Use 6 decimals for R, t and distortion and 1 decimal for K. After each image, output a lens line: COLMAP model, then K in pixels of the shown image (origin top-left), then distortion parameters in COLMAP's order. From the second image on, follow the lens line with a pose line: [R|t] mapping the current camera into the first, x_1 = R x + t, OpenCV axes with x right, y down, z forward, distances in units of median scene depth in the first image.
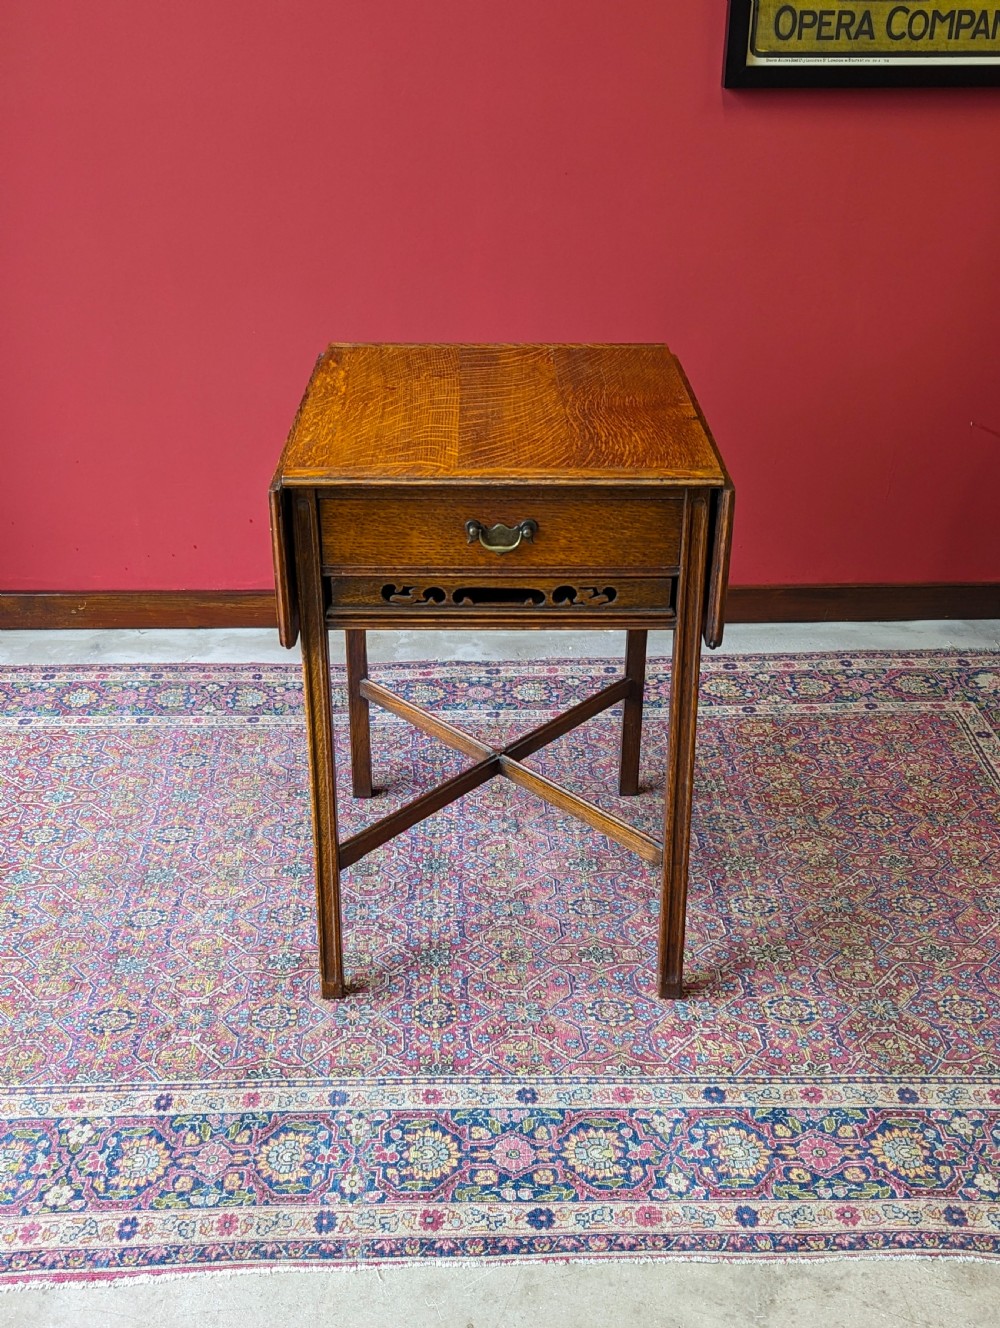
lens RADIAL K [[1623.7, 0, 514.4], [0, 1623.7, 672.5], [0, 0, 1]] dist [0.032255, 0.000000]
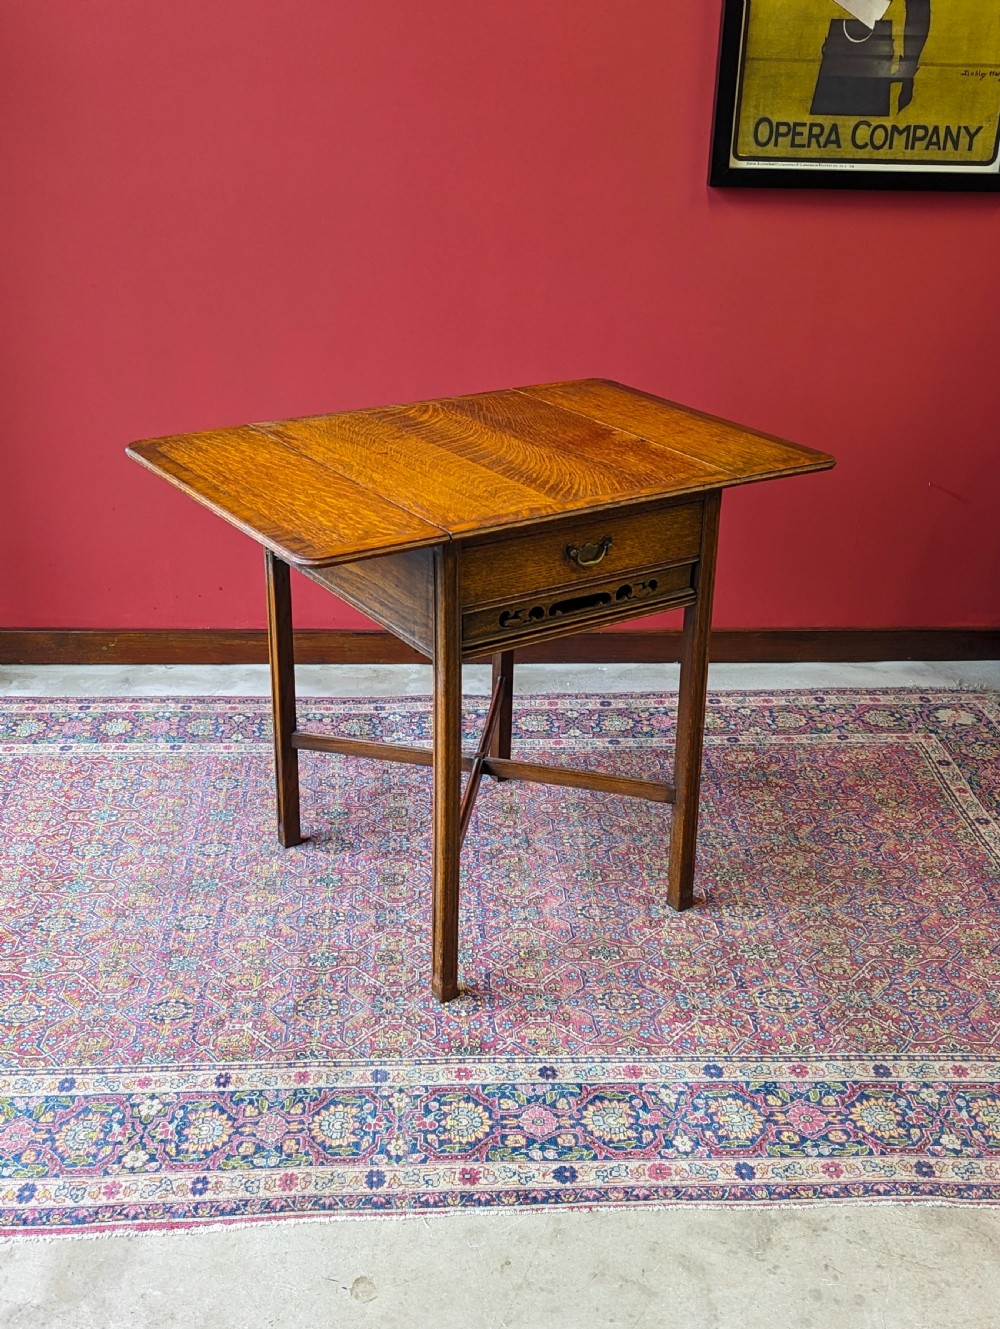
lens RADIAL K [[1624.9, 0, 553.6], [0, 1624.9, 644.8], [0, 0, 1]] dist [0.032255, 0.000000]
pose [[0.998676, 0.006682, 0.051011, -0.050020], [-0.003970, 0.998583, -0.053065, 0.025312], [-0.051293, 0.052793, 0.997287, -0.146147]]
